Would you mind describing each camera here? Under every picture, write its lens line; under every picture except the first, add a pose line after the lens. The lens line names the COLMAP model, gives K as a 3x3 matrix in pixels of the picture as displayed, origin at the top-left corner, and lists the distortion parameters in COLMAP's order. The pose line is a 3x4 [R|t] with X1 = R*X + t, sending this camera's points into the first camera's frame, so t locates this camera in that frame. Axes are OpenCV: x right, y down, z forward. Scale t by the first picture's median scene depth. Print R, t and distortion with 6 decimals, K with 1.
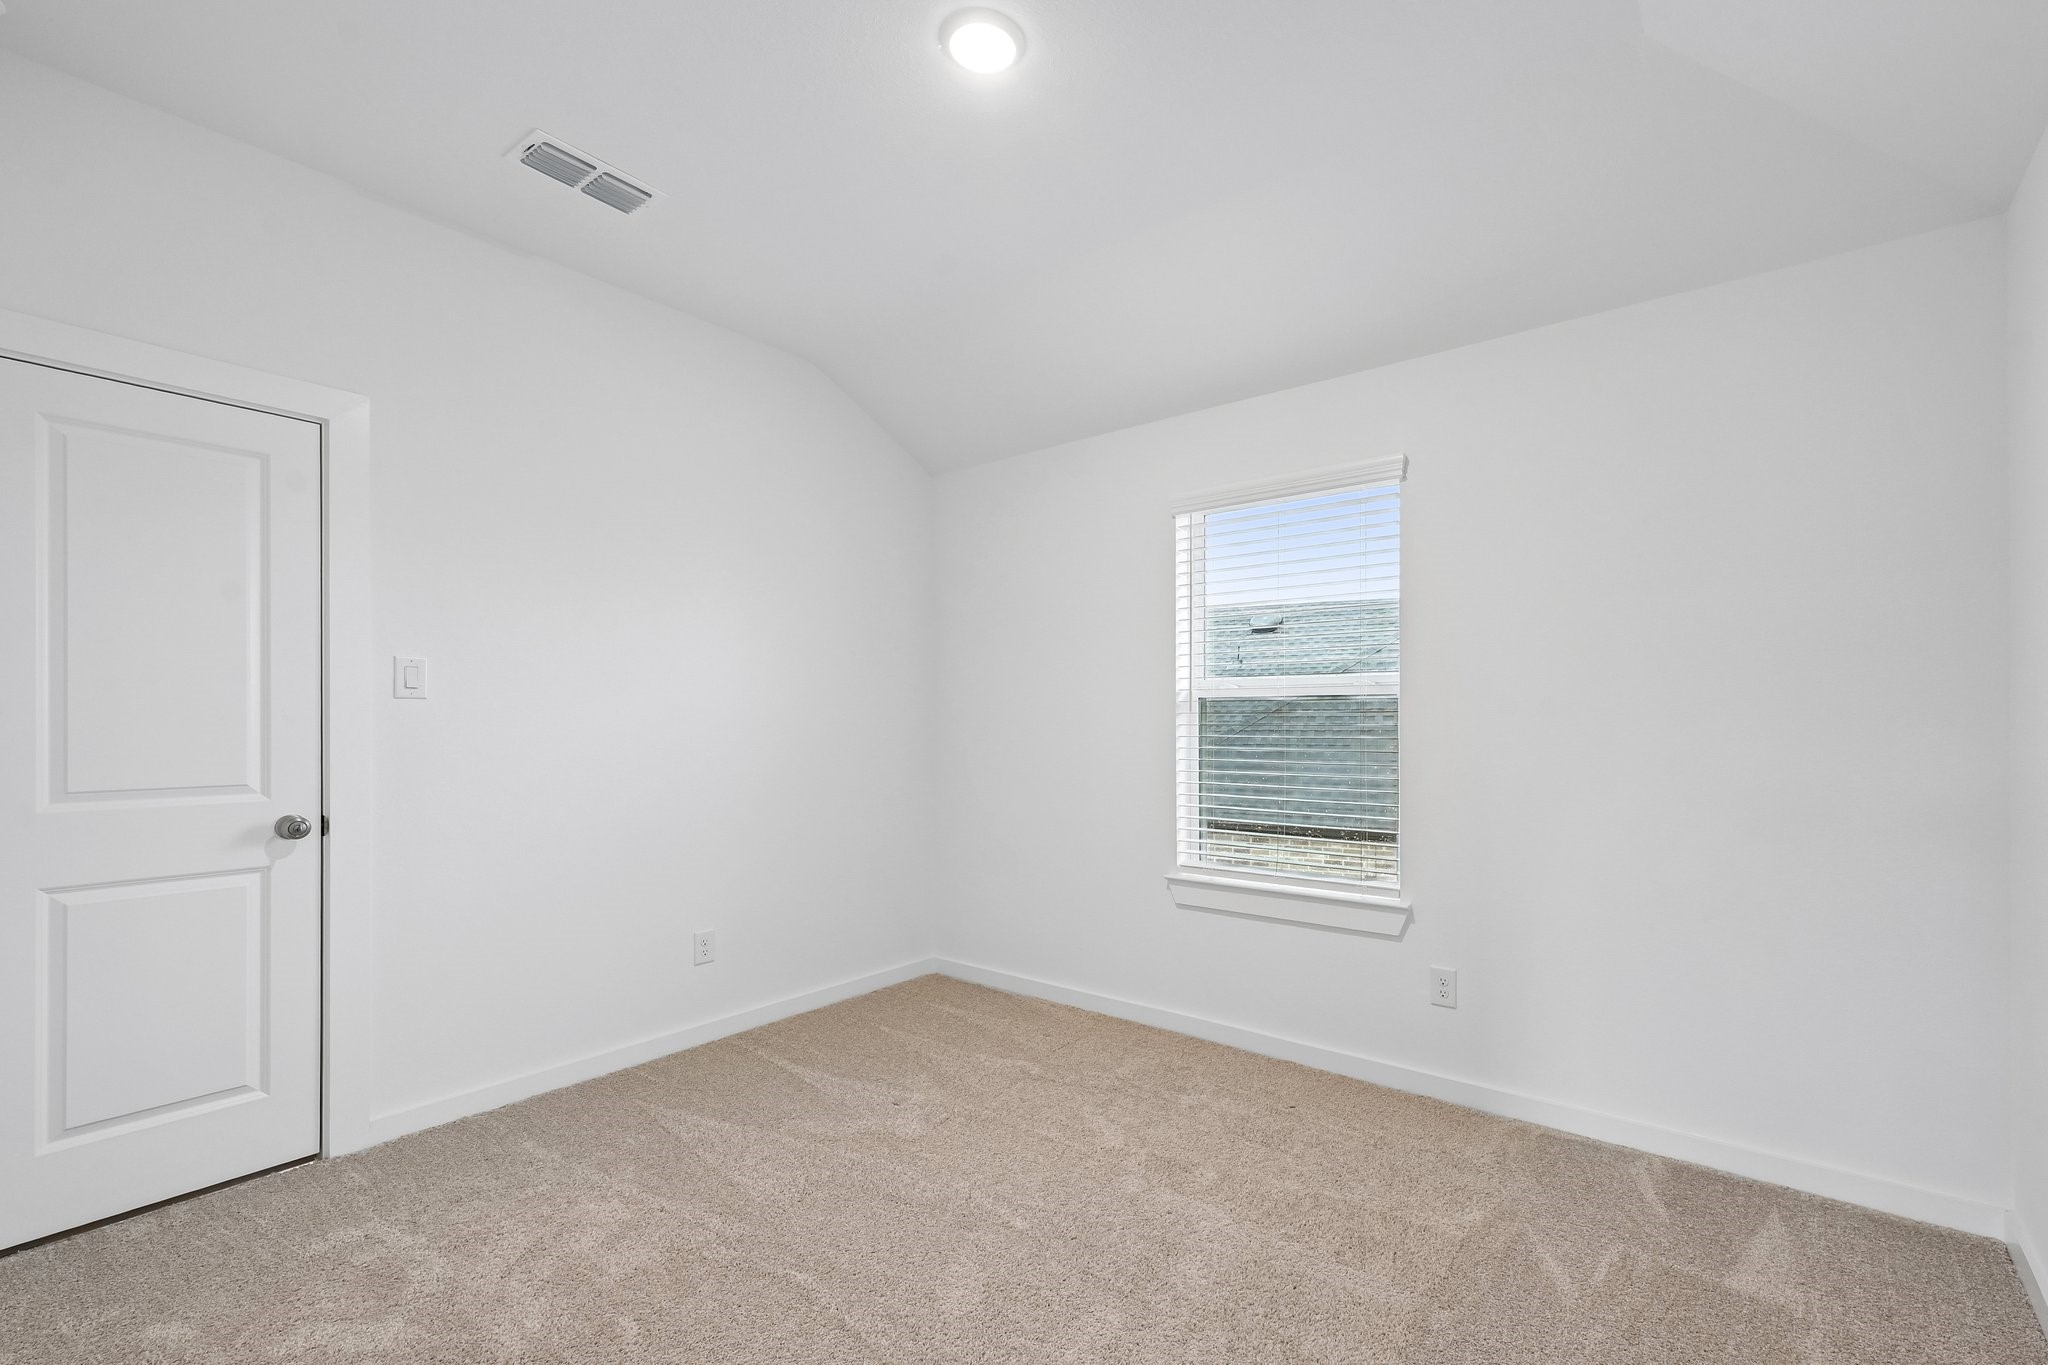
lens RADIAL K [[780.6, 0, 1027.0], [0, 780.6, 699.3], [0, 0, 1]] dist [0.002019, 0.000244]
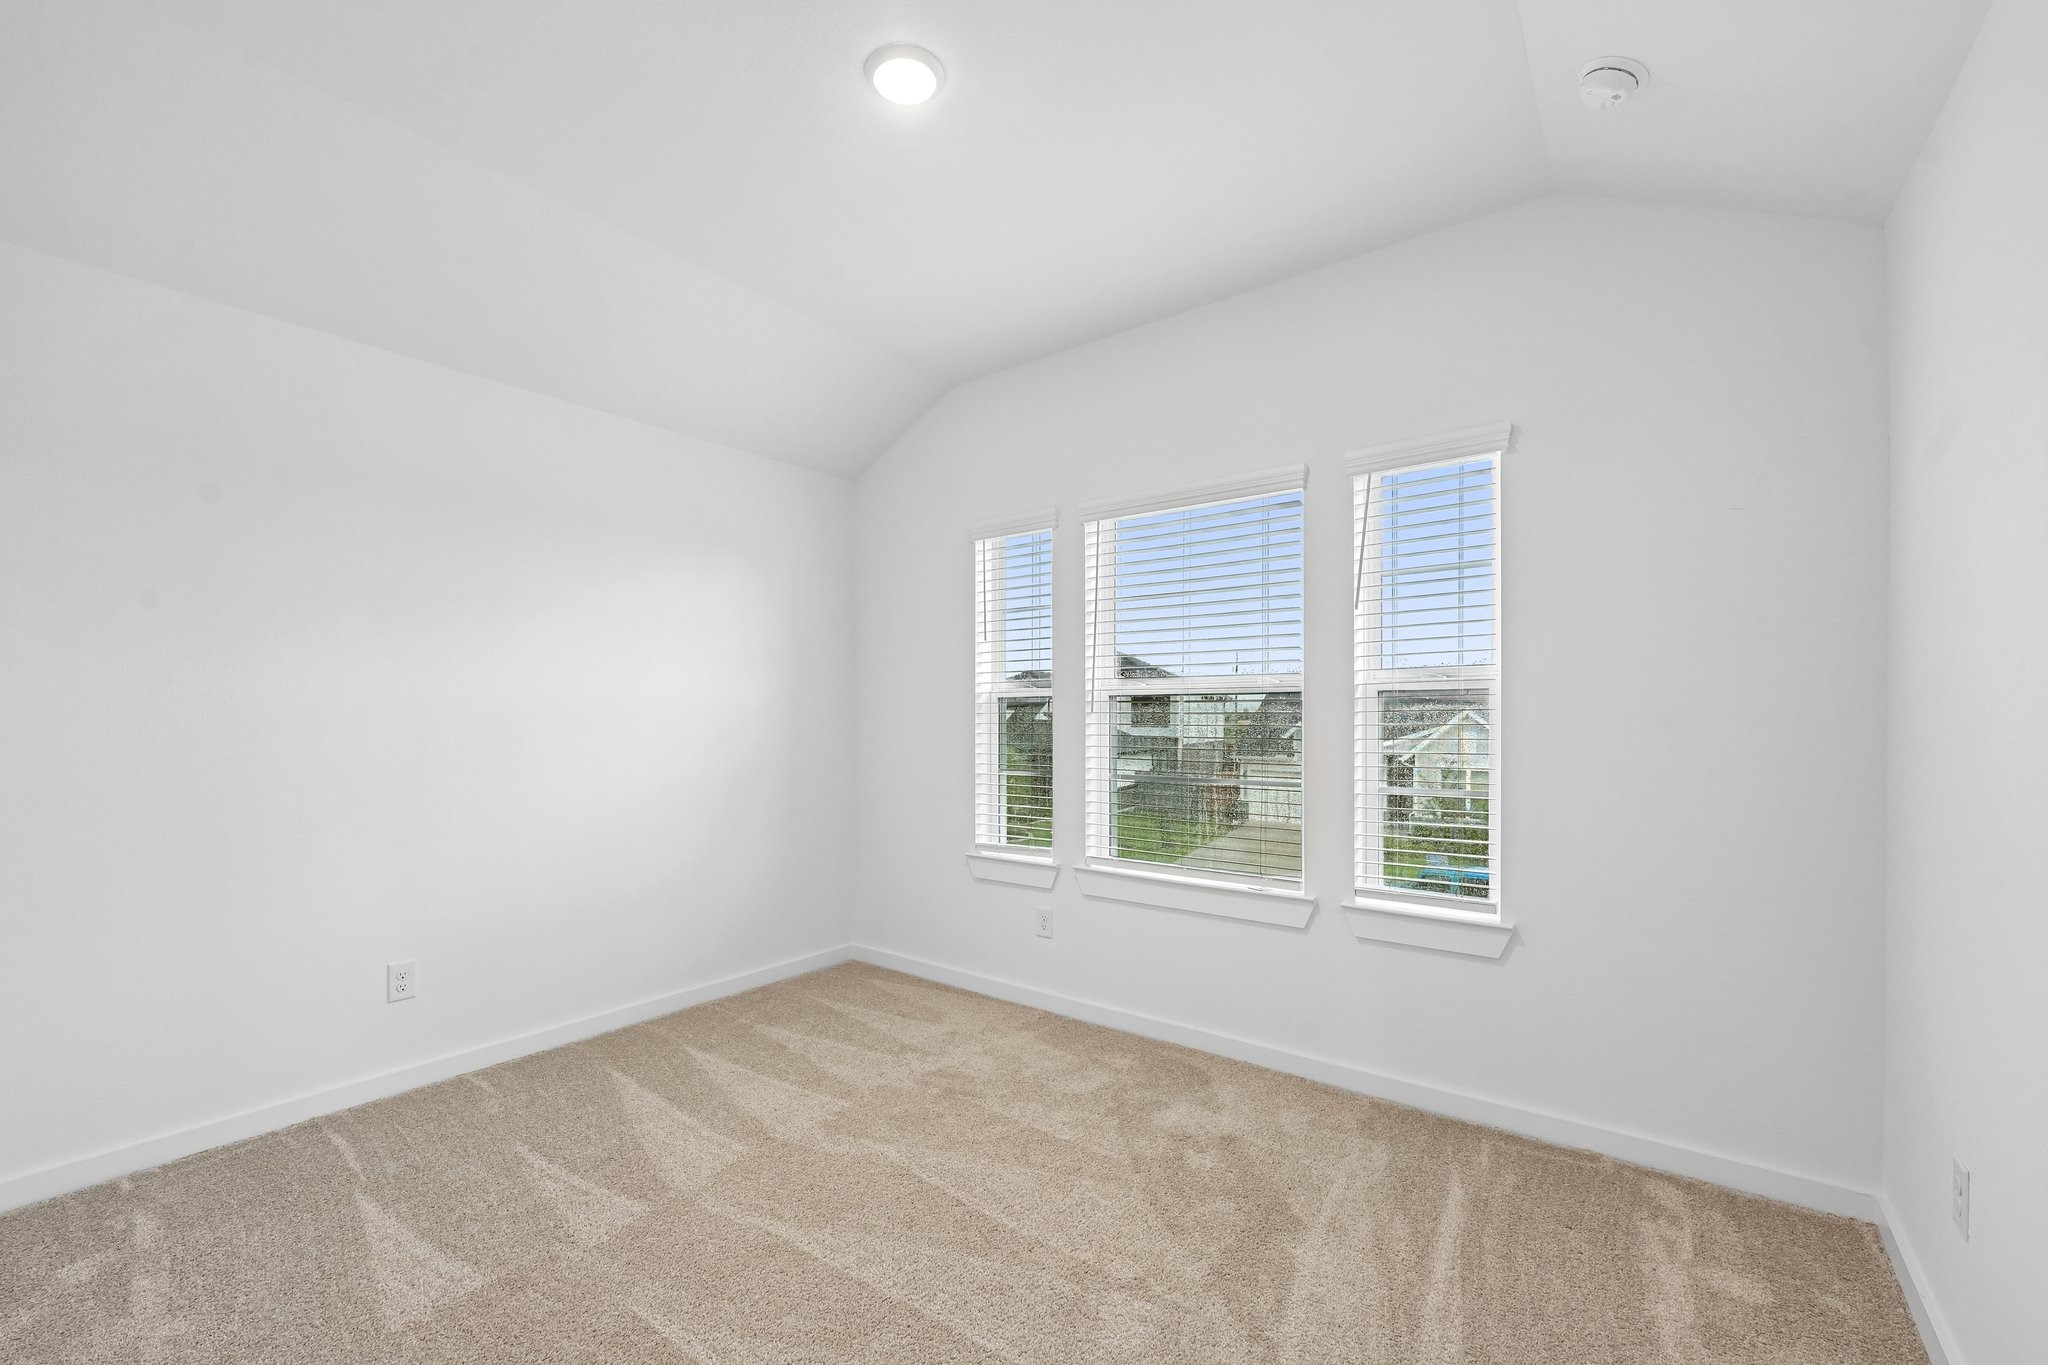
lens RADIAL K [[818.3, 0, 1024.0], [0, 818.3, 682.5], [0, 0, 1]] dist [-0.000563, 0.000047]
pose [[0.999970, 0.005796, -0.005087, 0.116696], [-0.005870, 0.999877, -0.014560, -0.004369], [0.005002, 0.014589, 0.999881, -0.094601]]
